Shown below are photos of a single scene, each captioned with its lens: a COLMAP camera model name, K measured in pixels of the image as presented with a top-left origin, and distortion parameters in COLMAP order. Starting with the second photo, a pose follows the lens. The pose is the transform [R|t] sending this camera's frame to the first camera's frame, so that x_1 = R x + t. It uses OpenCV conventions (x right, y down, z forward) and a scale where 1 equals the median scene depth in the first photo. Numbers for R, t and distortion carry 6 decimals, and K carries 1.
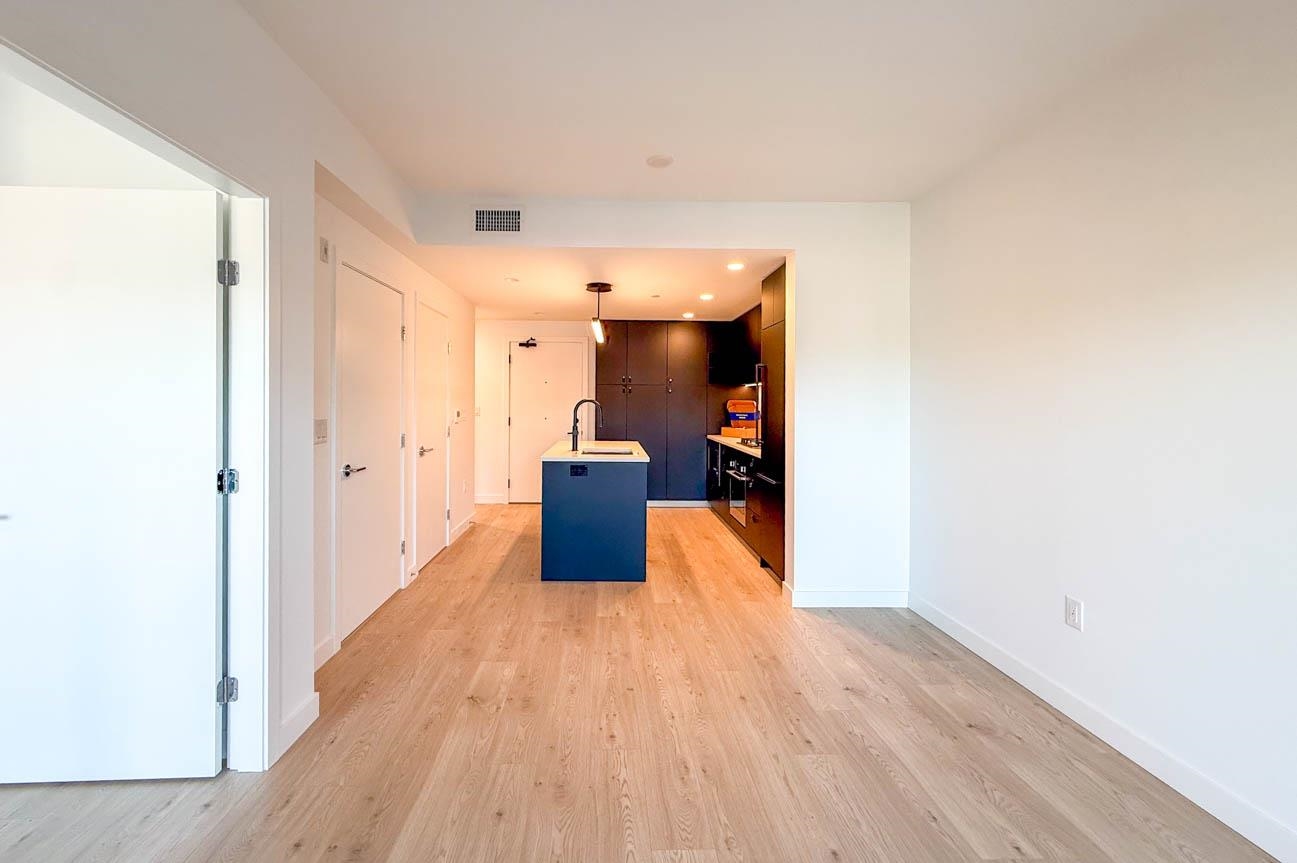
lens RADIAL K [[533.5, 0, 646.8], [0, 533.5, 397.0], [0, 0, 1]] dist [-0.001007, 0.000073]
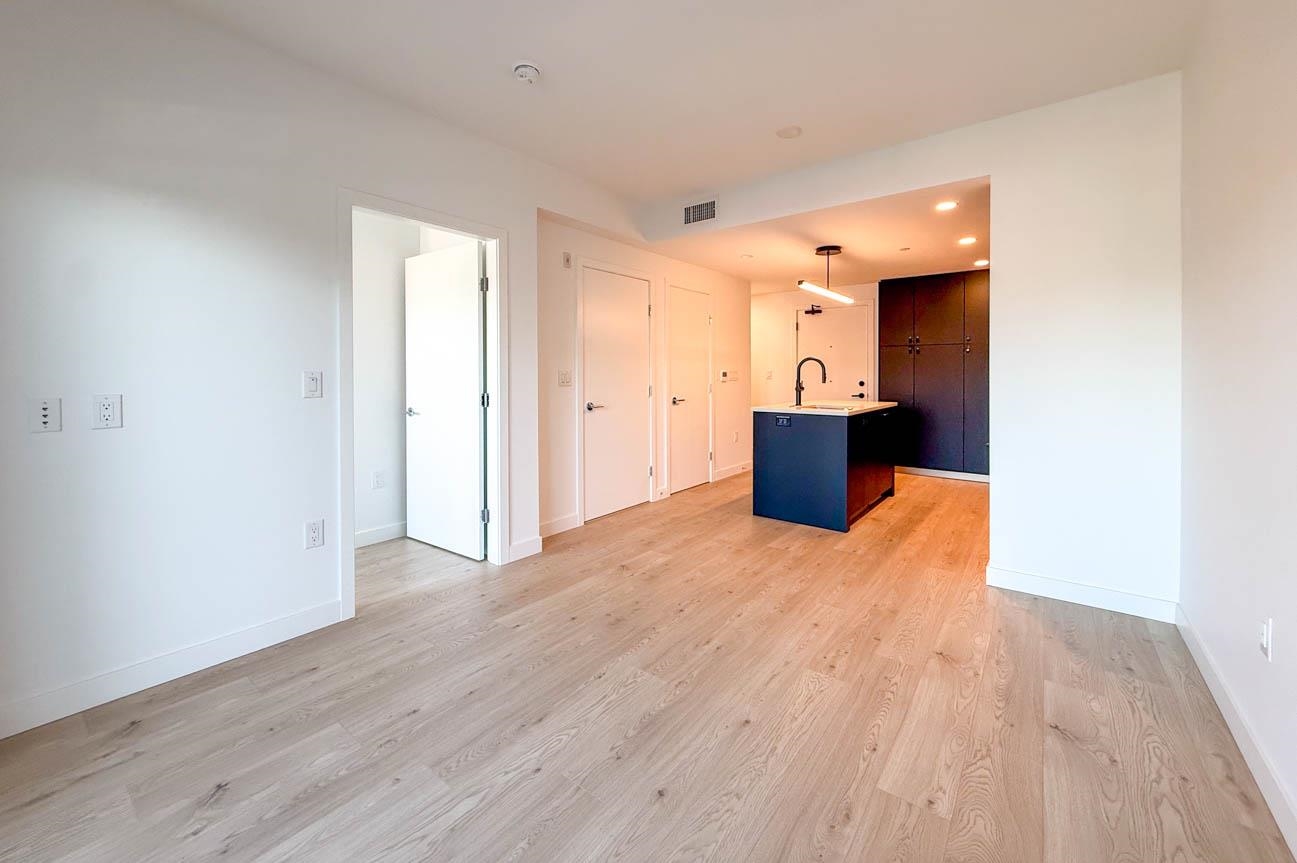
lens RADIAL K [[533.5, 0, 666.4], [0, 533.5, 366.9], [0, 0, 1]] dist [-0.001007, 0.000073]
pose [[0.775297, -0.020965, -0.631249, 0.461768], [0.016106, 0.999780, -0.013423, 0.045135], [0.631391, 0.000240, 0.775464, -0.007459]]
